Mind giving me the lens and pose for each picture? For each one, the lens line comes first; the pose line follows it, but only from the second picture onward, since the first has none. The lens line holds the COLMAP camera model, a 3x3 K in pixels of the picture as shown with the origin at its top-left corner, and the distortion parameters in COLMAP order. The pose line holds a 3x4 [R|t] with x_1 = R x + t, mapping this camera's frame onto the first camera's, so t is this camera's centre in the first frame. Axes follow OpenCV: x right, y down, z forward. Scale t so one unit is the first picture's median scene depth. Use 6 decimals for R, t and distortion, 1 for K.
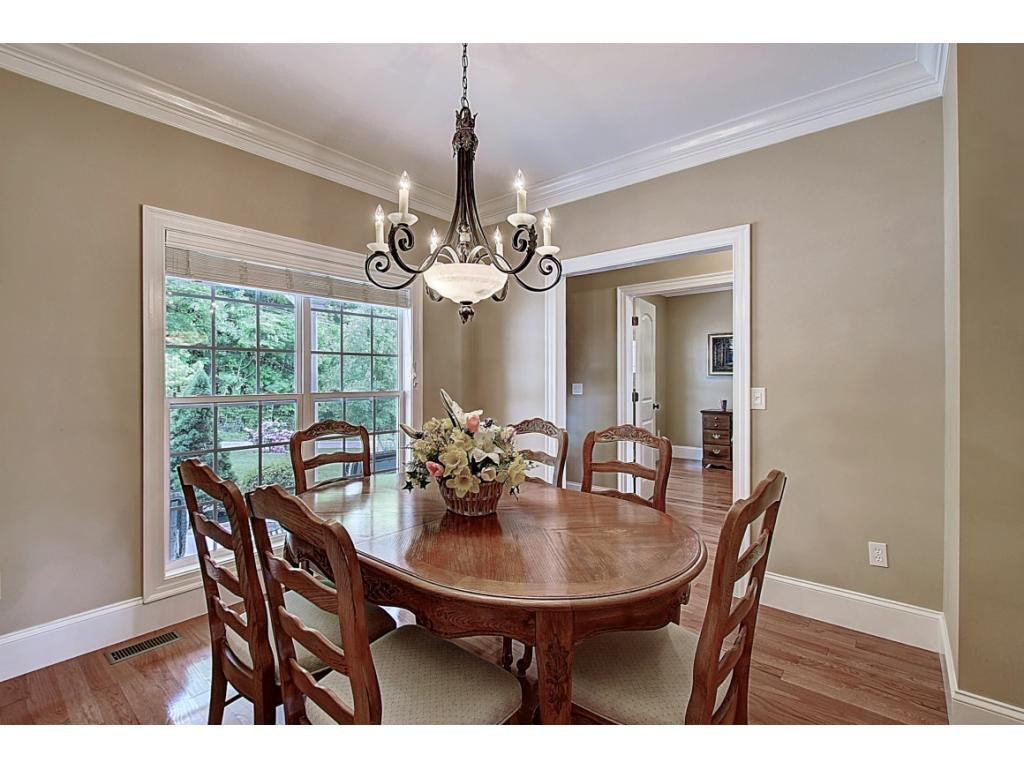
lens RADIAL K [[453.1, 0, 511.8], [0, 453.1, 382.8], [0, 0, 1]] dist [-0.003796, -0.001003]
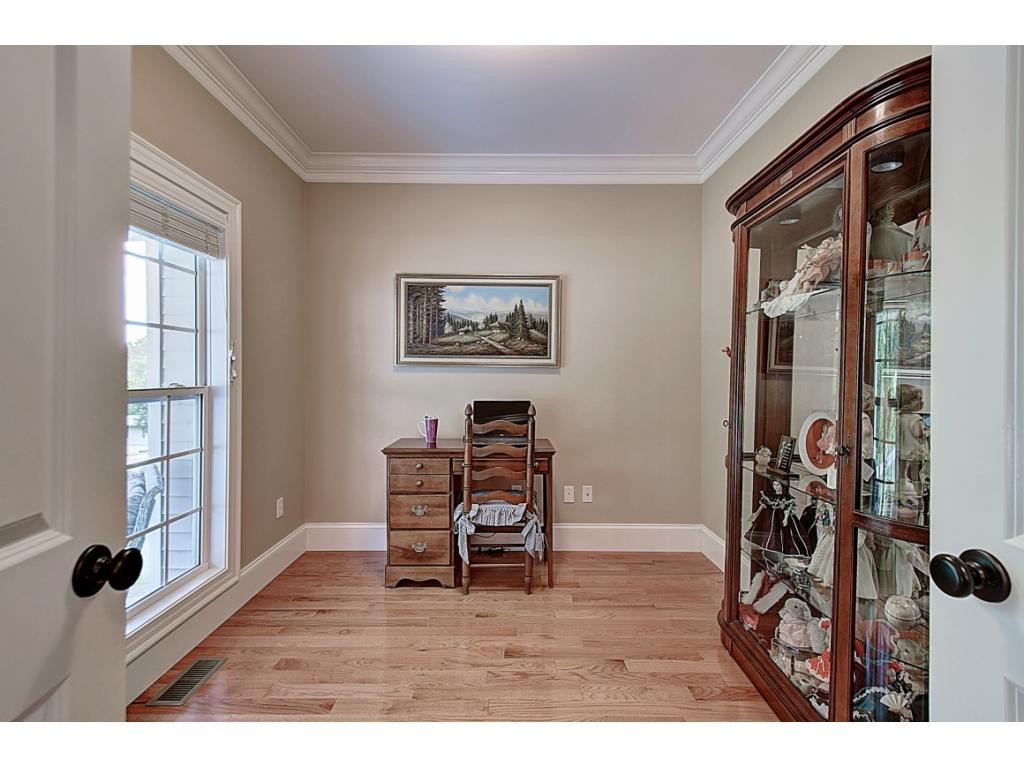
lens RADIAL K [[453.1, 0, 511.6], [0, 453.1, 380.9], [0, 0, 1]] dist [-0.003796, -0.001003]
pose [[0.769032, -0.006129, 0.639181, 0.242596], [-0.003057, 0.999907, 0.013265, -0.005675], [-0.639203, -0.012155, 0.768942, 0.604922]]
